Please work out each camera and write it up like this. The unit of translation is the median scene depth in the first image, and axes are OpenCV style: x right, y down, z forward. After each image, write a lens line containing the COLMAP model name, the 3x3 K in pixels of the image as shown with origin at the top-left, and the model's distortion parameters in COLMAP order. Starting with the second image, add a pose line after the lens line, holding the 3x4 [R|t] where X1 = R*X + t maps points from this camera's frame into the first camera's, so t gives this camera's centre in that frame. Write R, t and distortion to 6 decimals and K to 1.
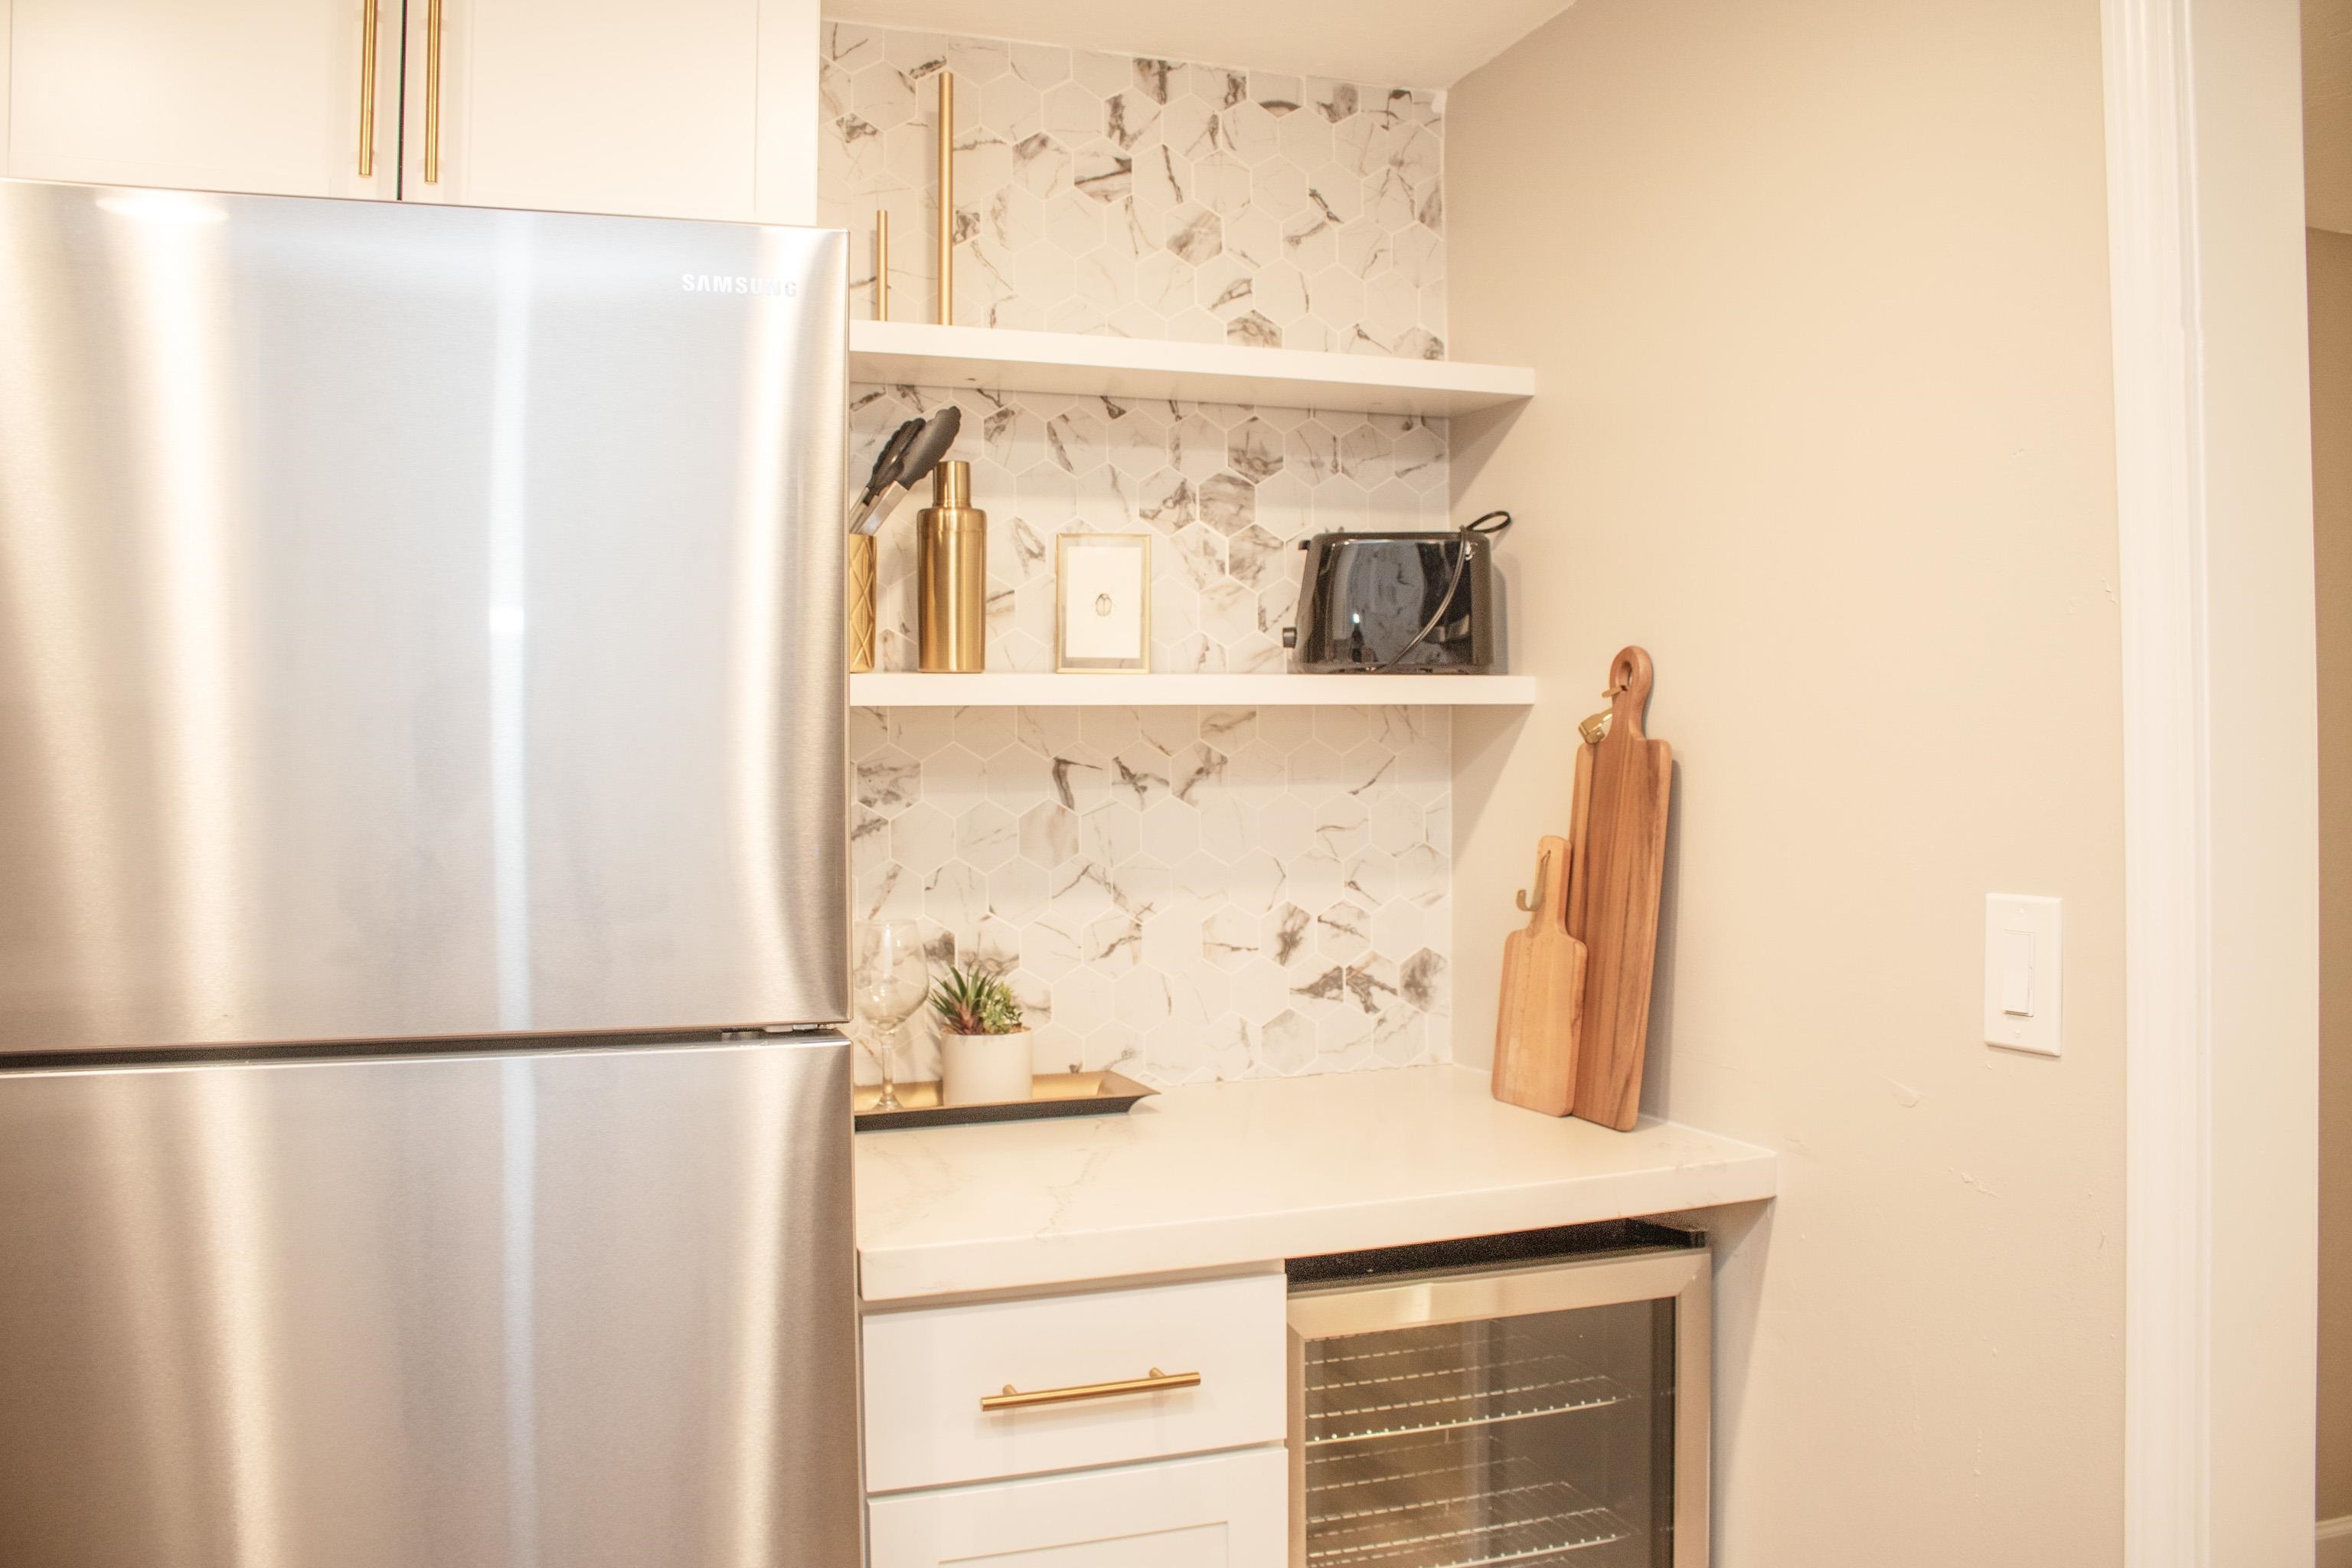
lens RADIAL K [[1921.6, 0, 1150.1], [0, 1921.6, 778.6], [0, 0, 1]] dist [-0.163432, 0.127602]
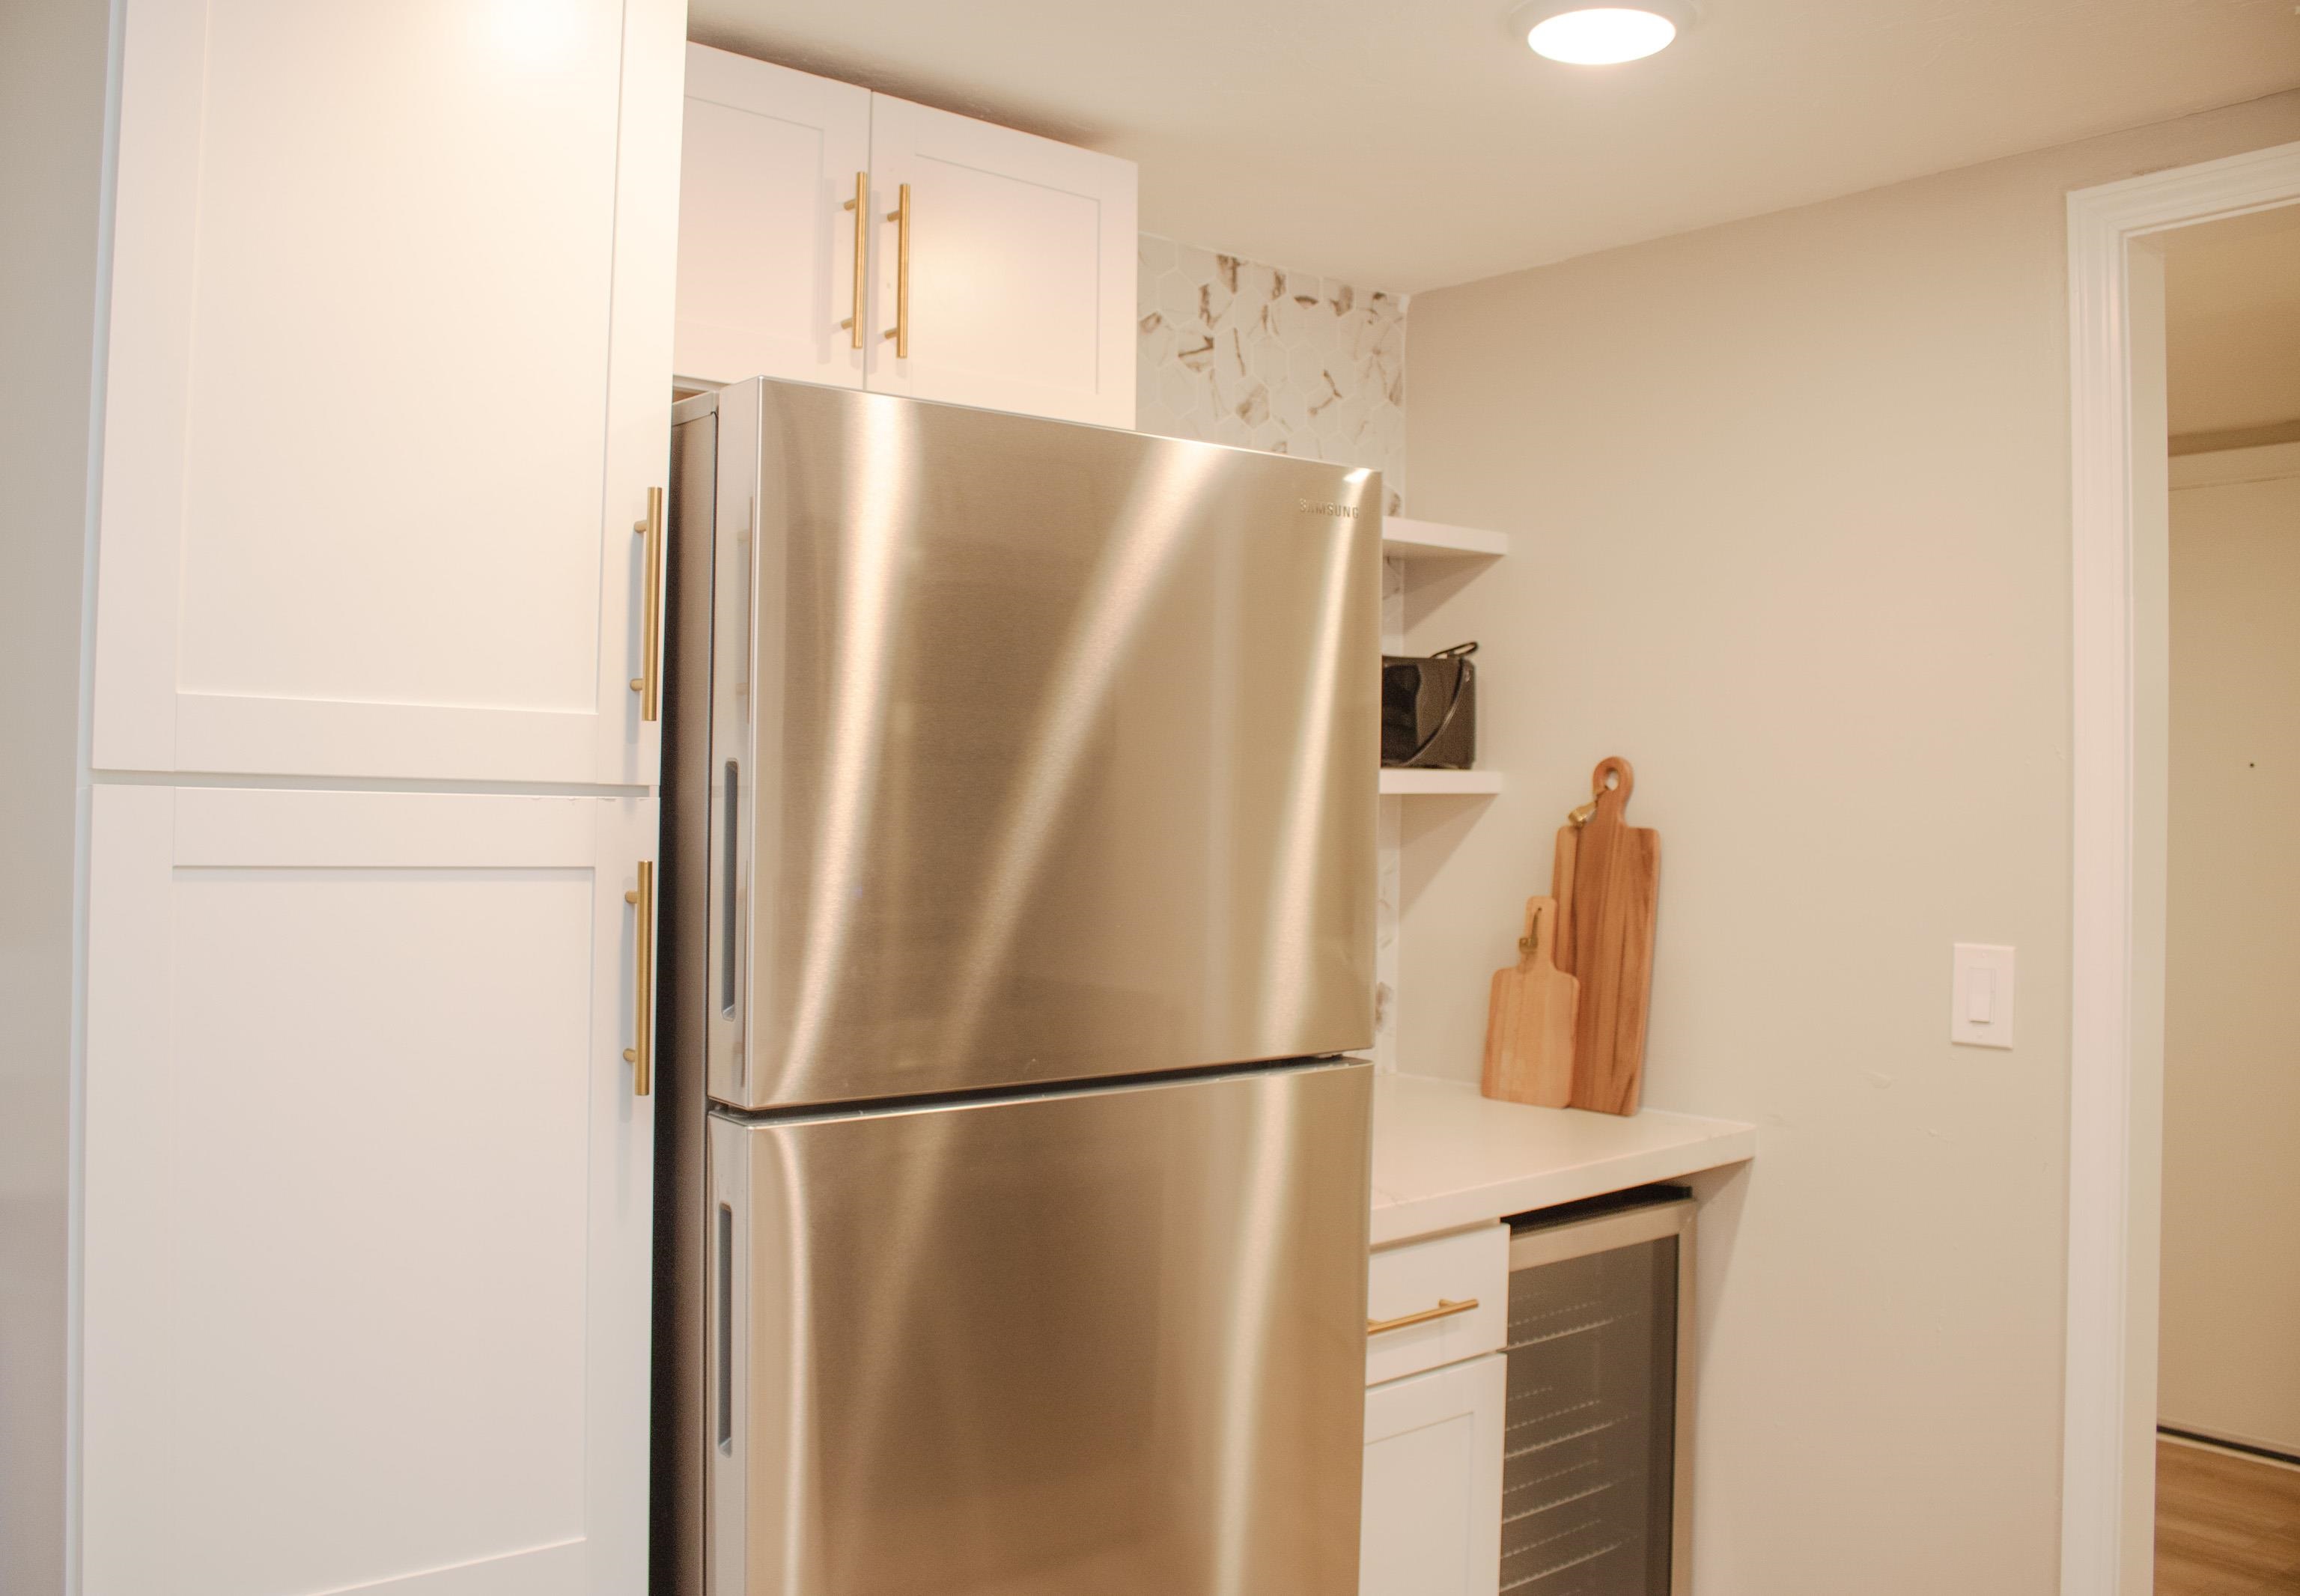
lens RADIAL K [[1905.4, 0, 1150.0], [0, 1905.4, 798.0], [0, 0, 1]] dist [-0.139973, 0.001622]
pose [[0.944326, 0.019503, 0.328431, -0.444687], [-0.018539, 0.999810, -0.006068, -0.023362], [-0.328487, -0.000359, 0.944508, -0.136379]]
